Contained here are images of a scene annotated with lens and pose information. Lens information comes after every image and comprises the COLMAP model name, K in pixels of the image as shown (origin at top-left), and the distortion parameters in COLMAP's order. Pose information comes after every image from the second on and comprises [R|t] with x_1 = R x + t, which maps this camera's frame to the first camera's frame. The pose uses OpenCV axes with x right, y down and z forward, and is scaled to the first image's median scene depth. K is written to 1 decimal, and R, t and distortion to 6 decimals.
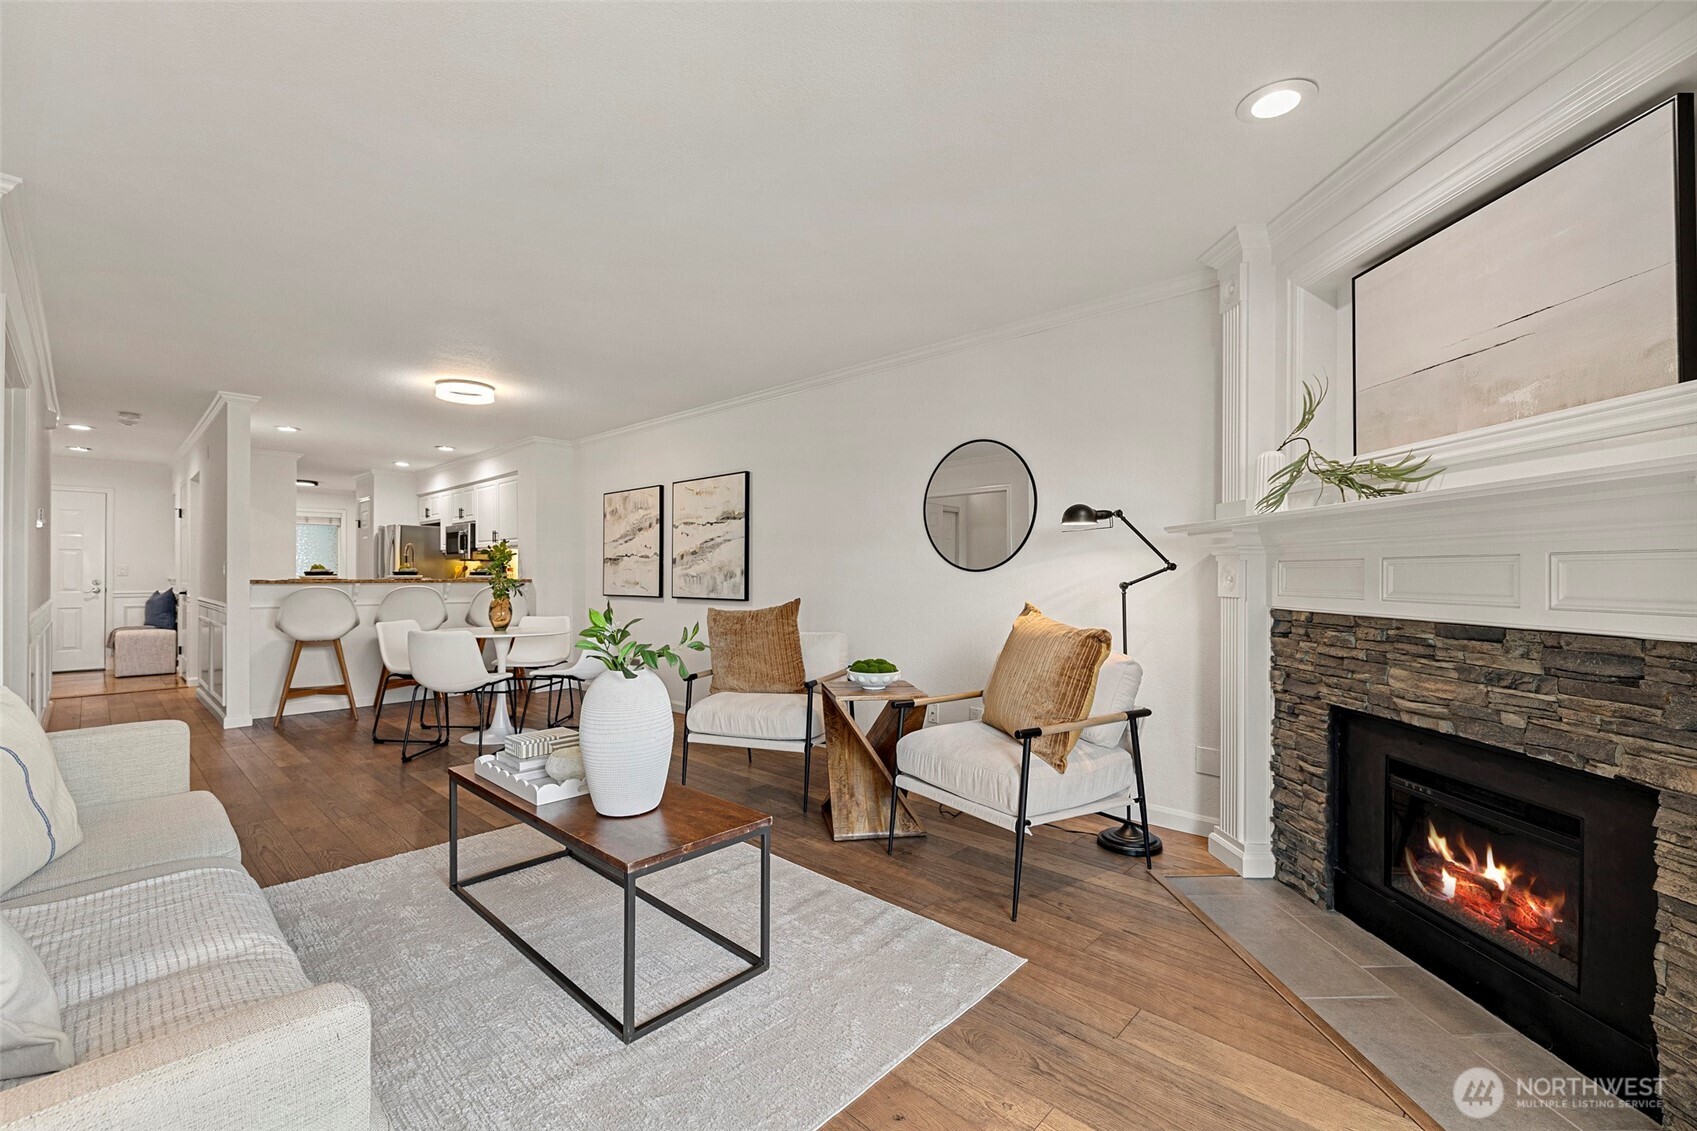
lens RADIAL K [[719.4, 0, 852.6], [0, 719.4, 573.9], [0, 0, 1]] dist [-0.001828, -0.000488]
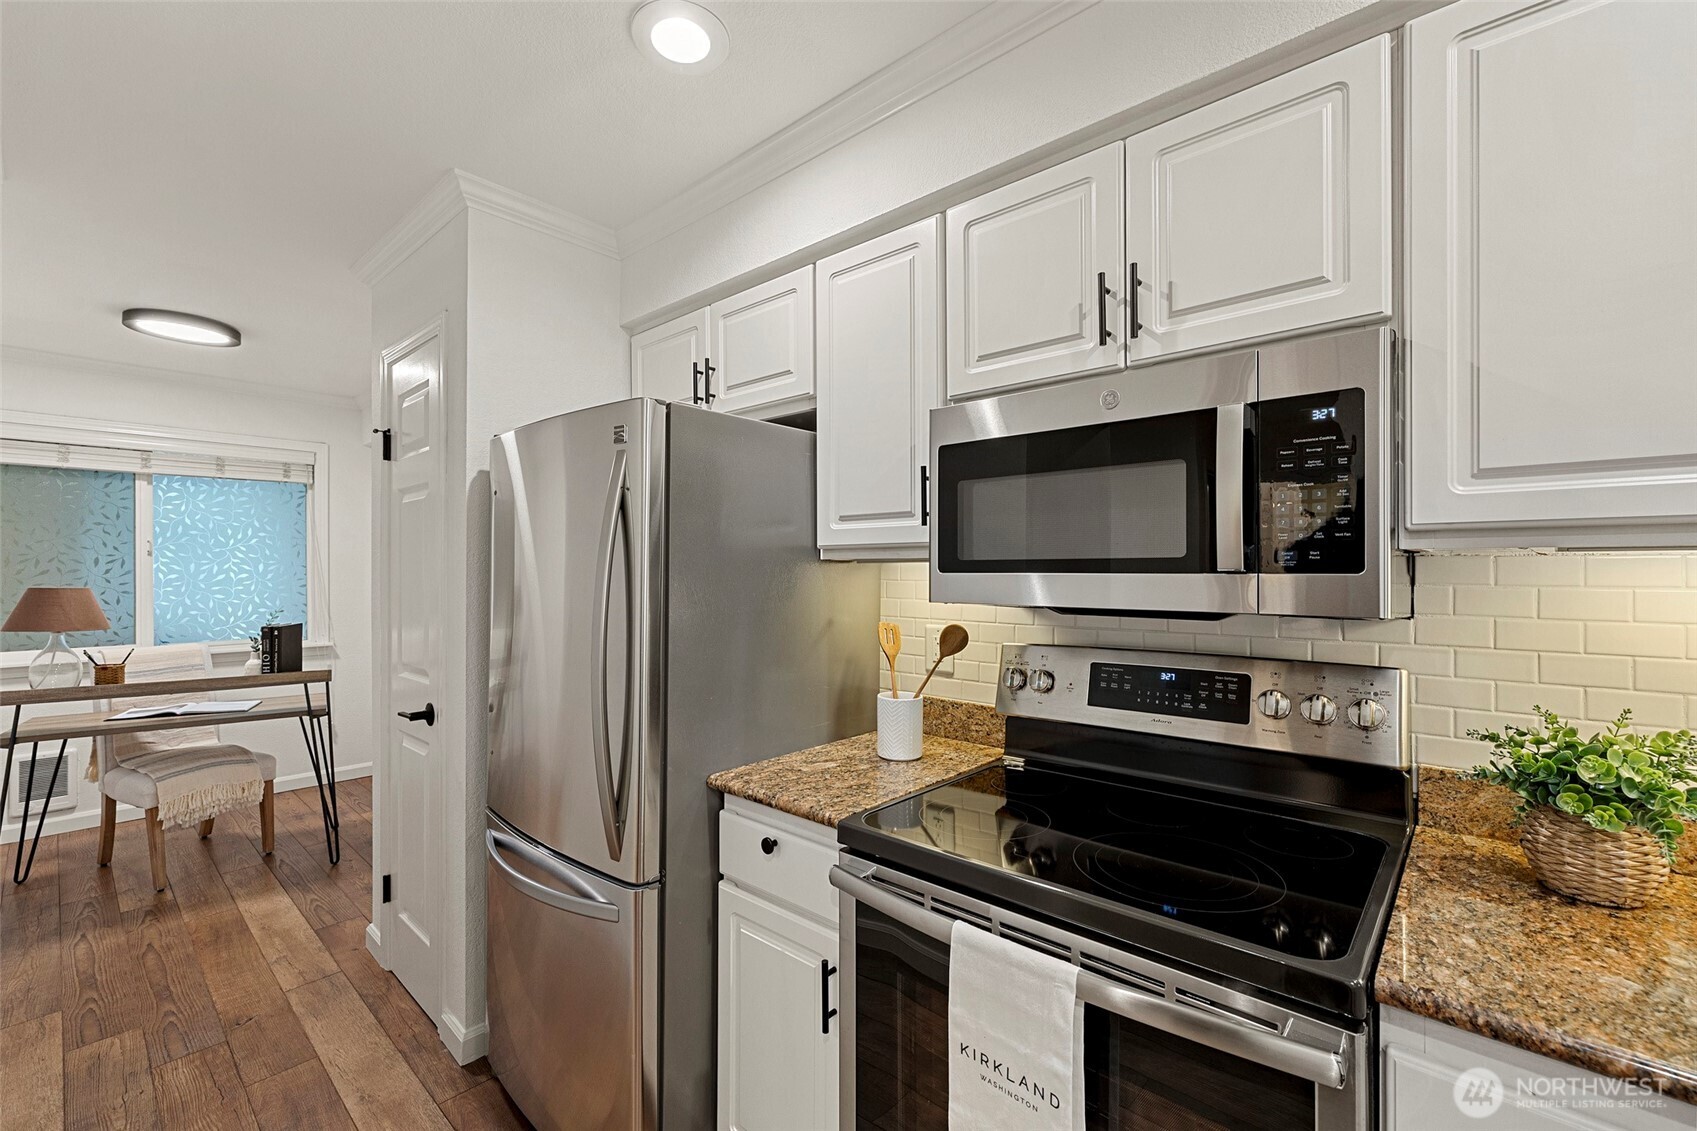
lens RADIAL K [[719.4, 0, 843.5], [0, 719.4, 564.1], [0, 0, 1]] dist [-0.001828, -0.000488]
pose [[0.999797, -0.008124, 0.018420, -2.571363], [0.008201, 0.999958, -0.004131, -0.122824], [-0.018386, 0.004281, 0.999822, 3.597104]]
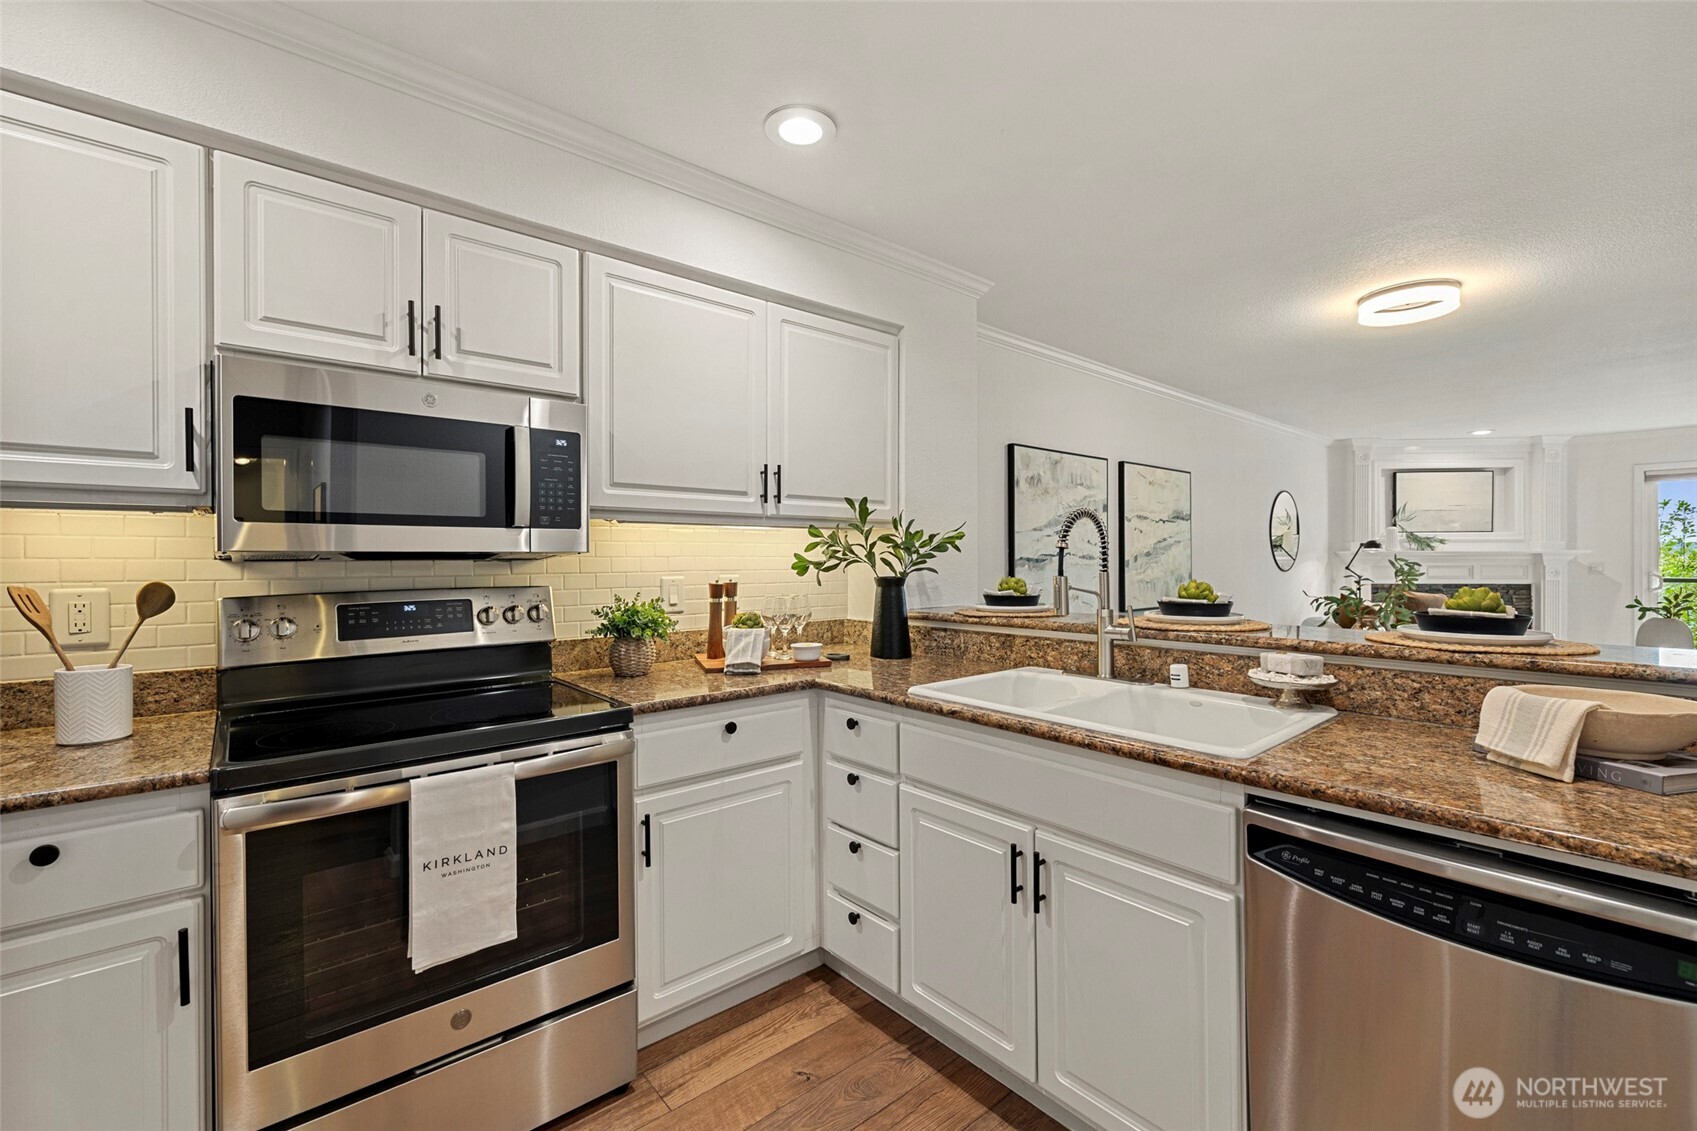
lens RADIAL K [[719.4, 0, 843.0], [0, 719.4, 559.9], [0, 0, 1]] dist [-0.001828, -0.000488]
pose [[0.109994, -0.003987, 0.993924, -3.113759], [0.003265, 0.999988, 0.003650, -0.077470], [-0.993927, 0.002844, 0.110005, 3.629853]]
